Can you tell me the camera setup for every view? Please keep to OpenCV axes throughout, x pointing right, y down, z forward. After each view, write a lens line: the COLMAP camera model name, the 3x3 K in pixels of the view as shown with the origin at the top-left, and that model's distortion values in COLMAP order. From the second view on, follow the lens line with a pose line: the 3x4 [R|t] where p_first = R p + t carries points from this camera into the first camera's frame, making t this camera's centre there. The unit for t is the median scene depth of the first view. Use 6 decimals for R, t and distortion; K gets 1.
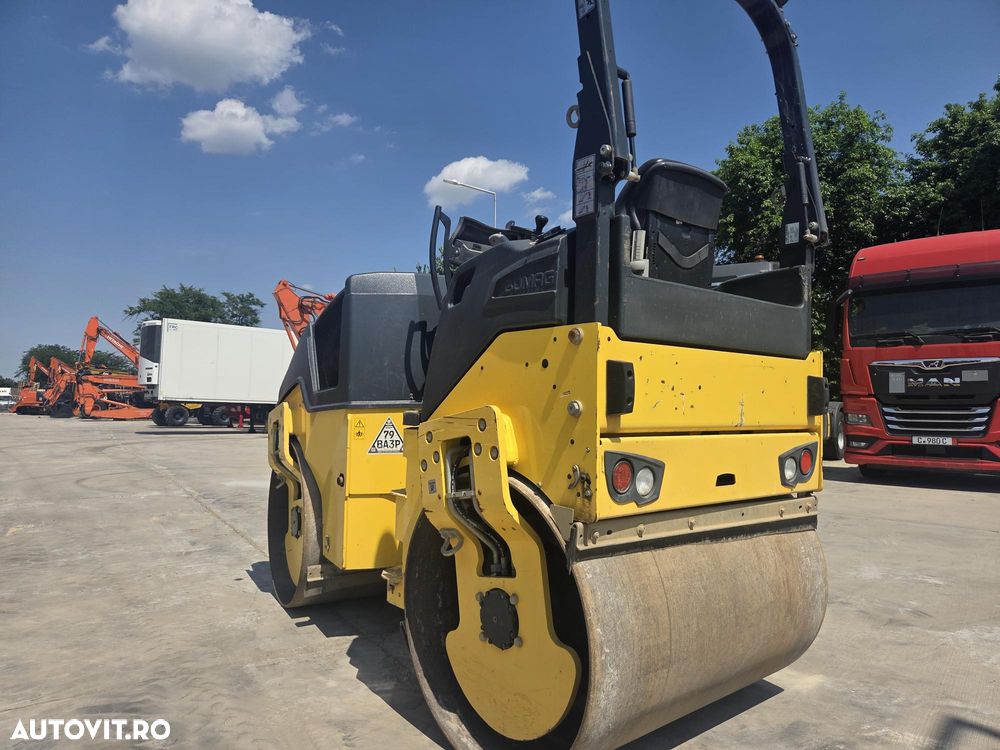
lens RADIAL K [[667.9, 0, 501.6], [0, 667.9, 361.3], [0, 0, 1]] dist [0.058417, -0.042848]
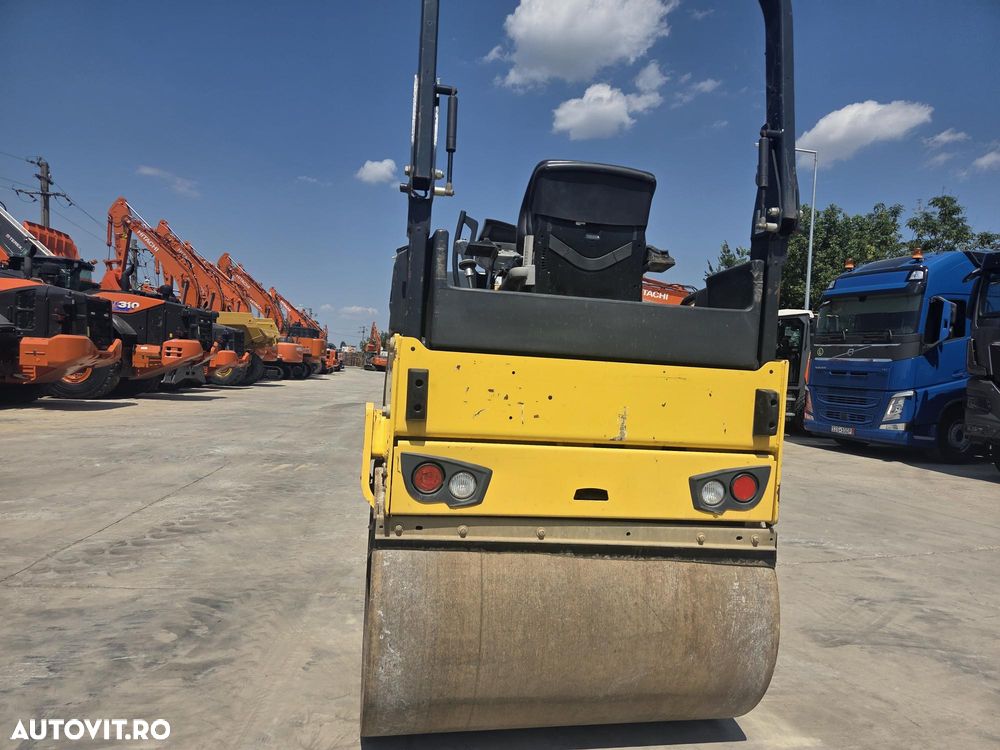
lens RADIAL K [[667.9, 0, 501.6], [0, 667.9, 361.3], [0, 0, 1]] dist [0.058417, -0.042848]
pose [[0.880940, 0.035985, -0.471859, 0.673905], [-0.018080, 0.998936, 0.042425, -0.052251], [0.472883, -0.028842, 0.880653, 0.106156]]
